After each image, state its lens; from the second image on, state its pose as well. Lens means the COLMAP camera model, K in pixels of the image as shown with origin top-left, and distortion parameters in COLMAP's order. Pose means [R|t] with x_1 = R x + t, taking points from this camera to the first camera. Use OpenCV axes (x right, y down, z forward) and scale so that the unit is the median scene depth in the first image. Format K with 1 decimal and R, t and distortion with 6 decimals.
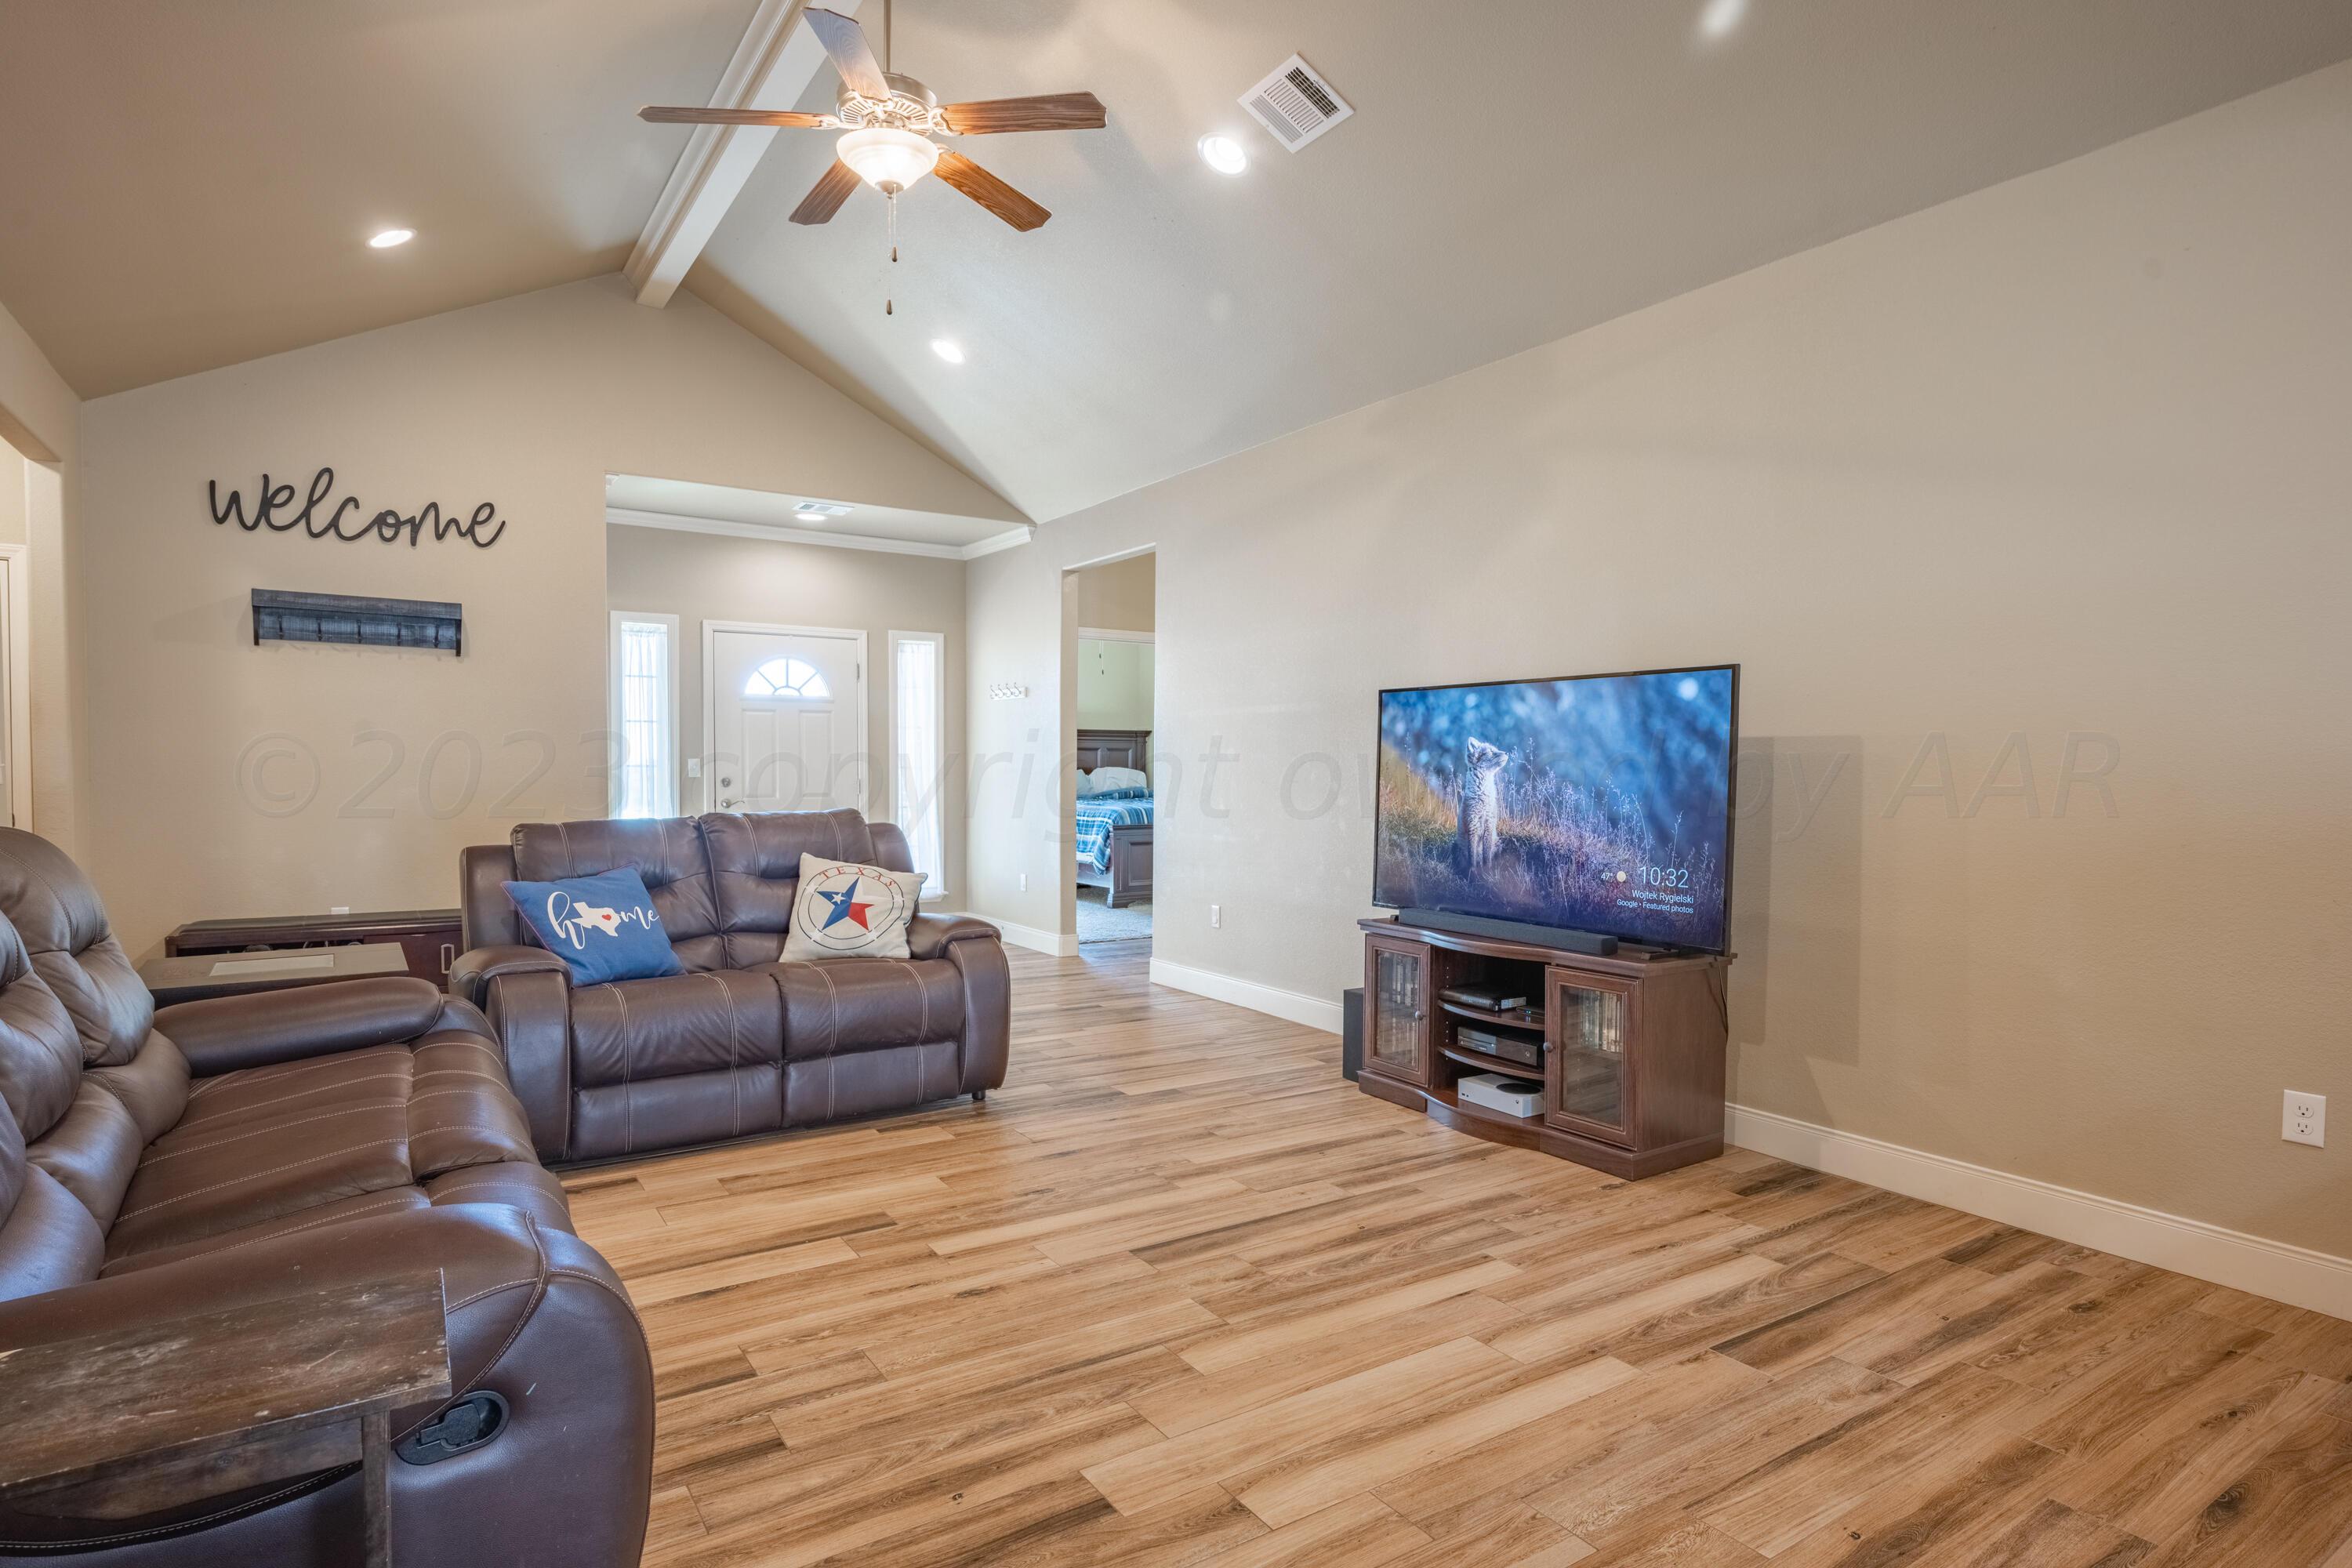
lens RADIAL K [[1233.7, 0, 1173.9], [0, 1233.7, 783.7], [0, 0, 1]] dist [0.001015, 0.000110]
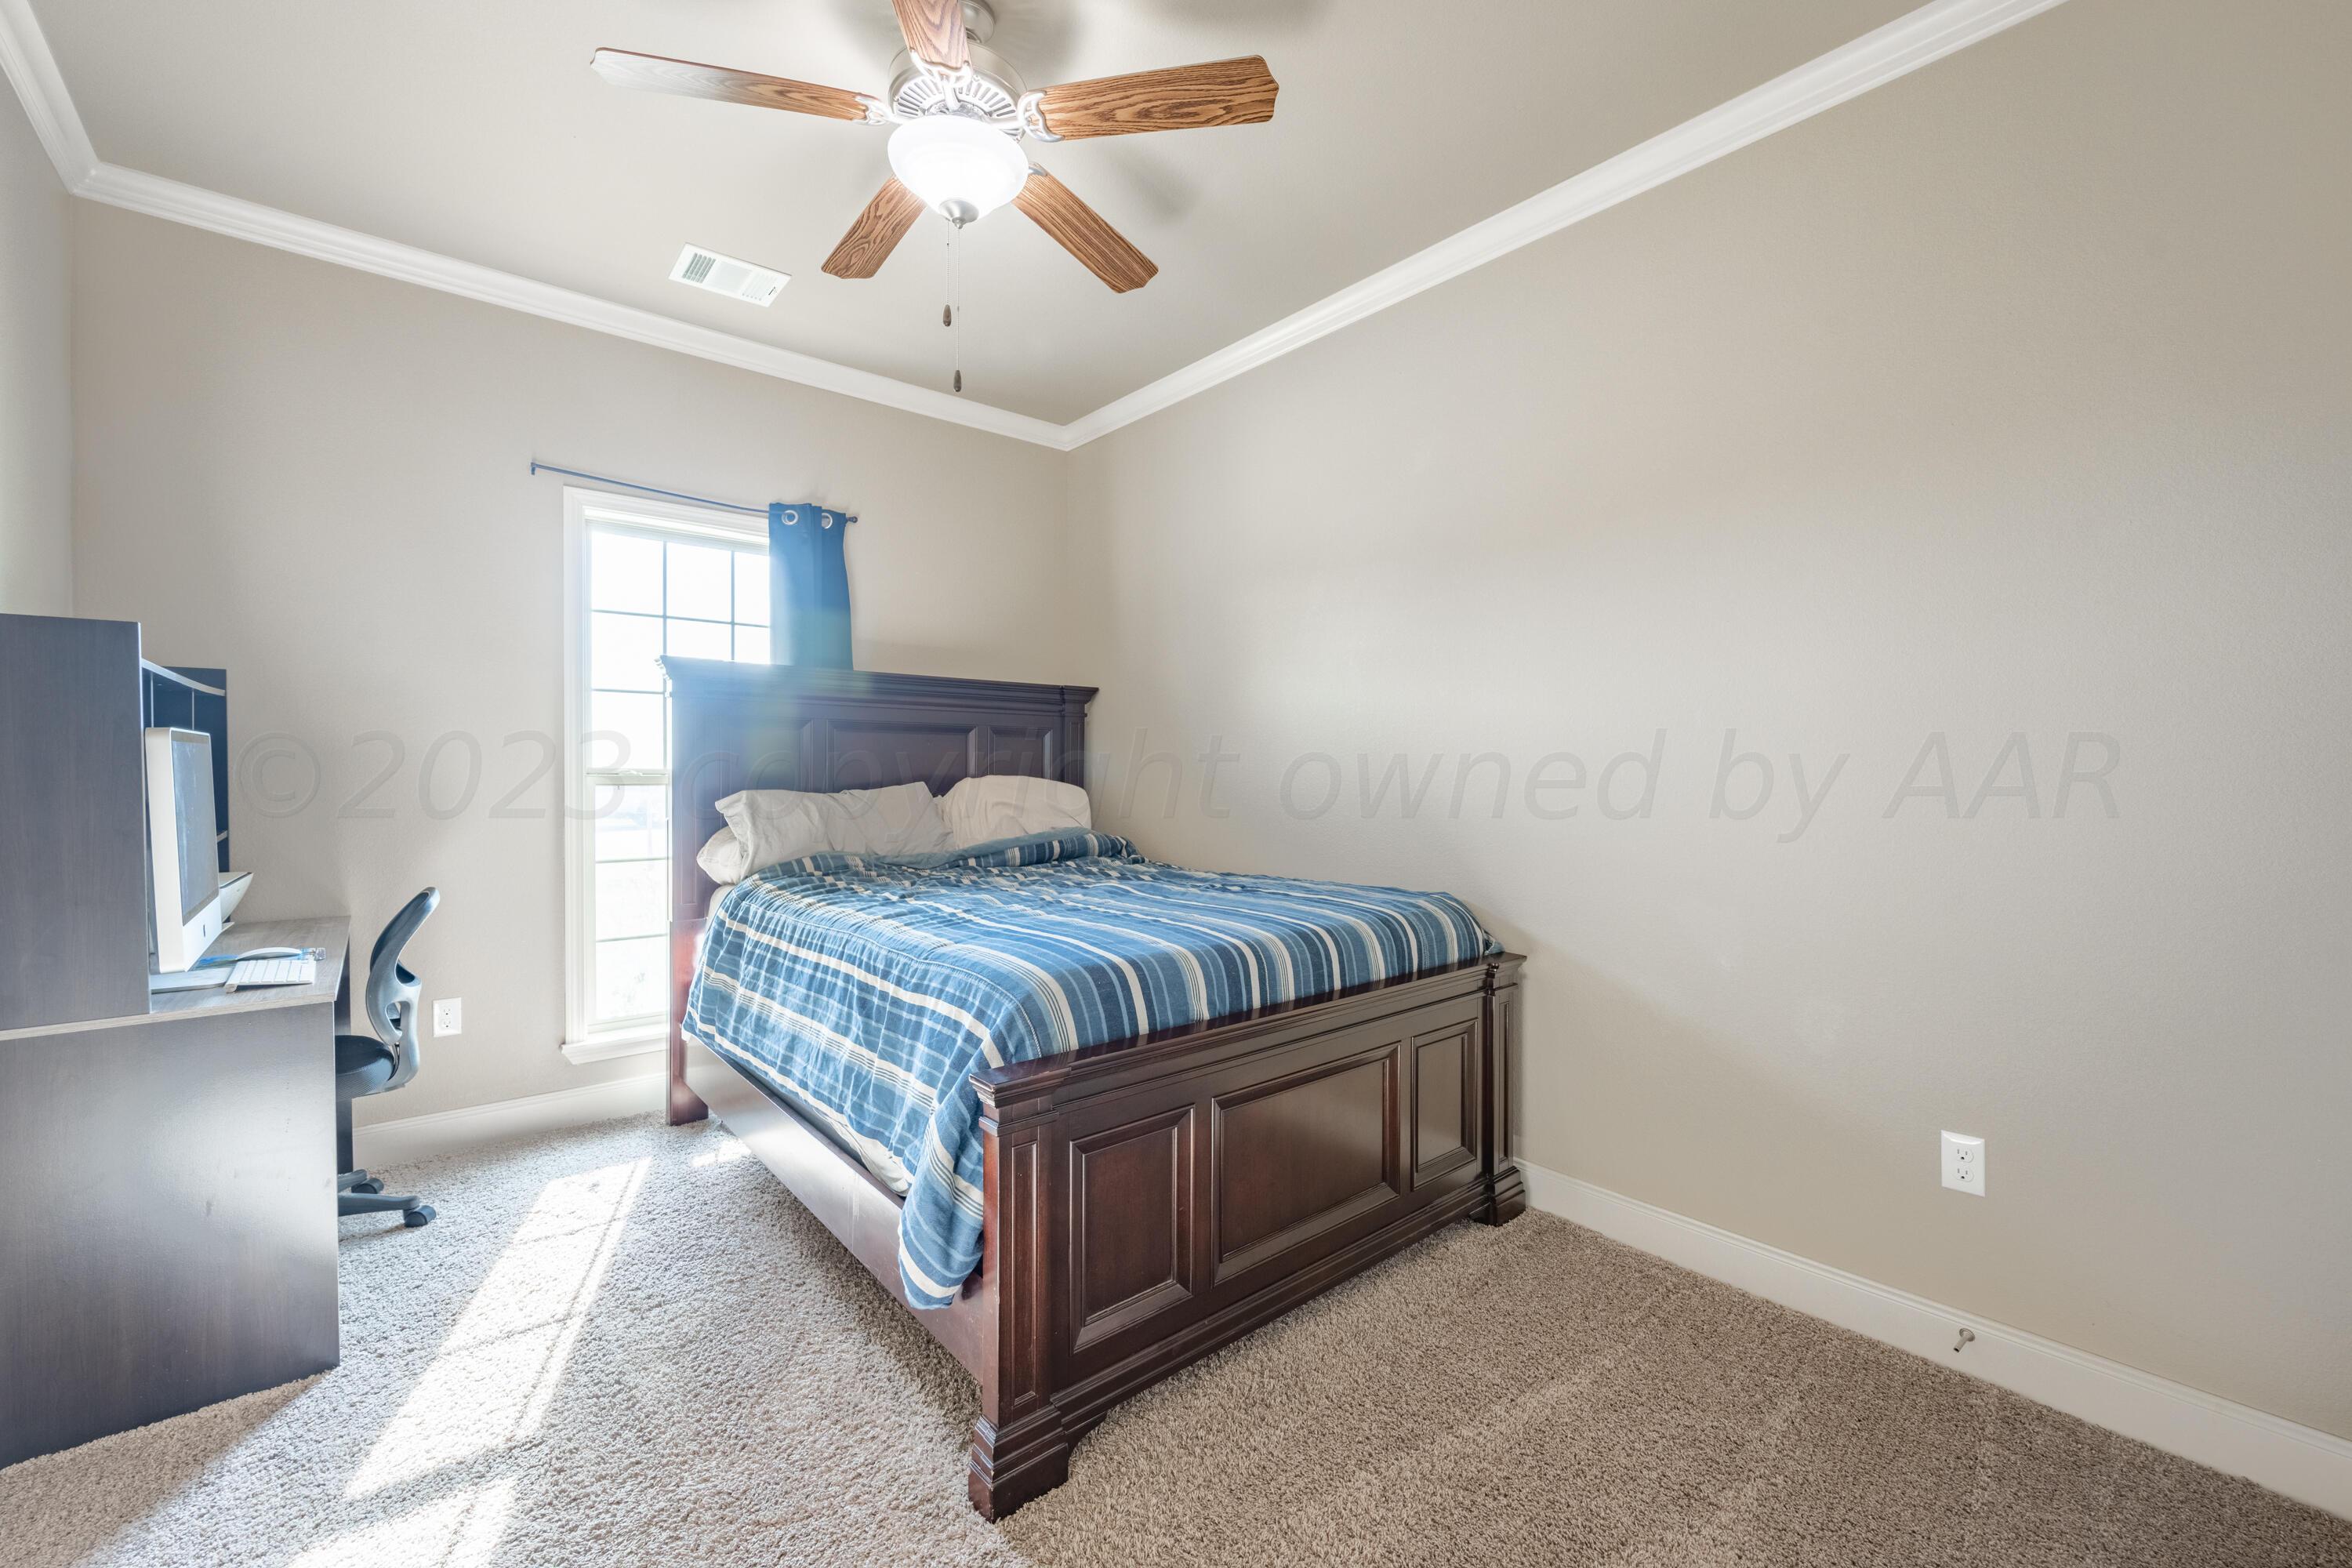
lens RADIAL K [[936.1, 0, 1174.4], [0, 936.1, 777.6], [0, 0, 1]] dist [-0.002197, -0.000223]
pose [[0.992882, -0.009697, 0.118710, -0.032292], [0.009656, 0.999953, 0.000923, -0.013225], [-0.118714, 0.000230, 0.992928, 0.718520]]
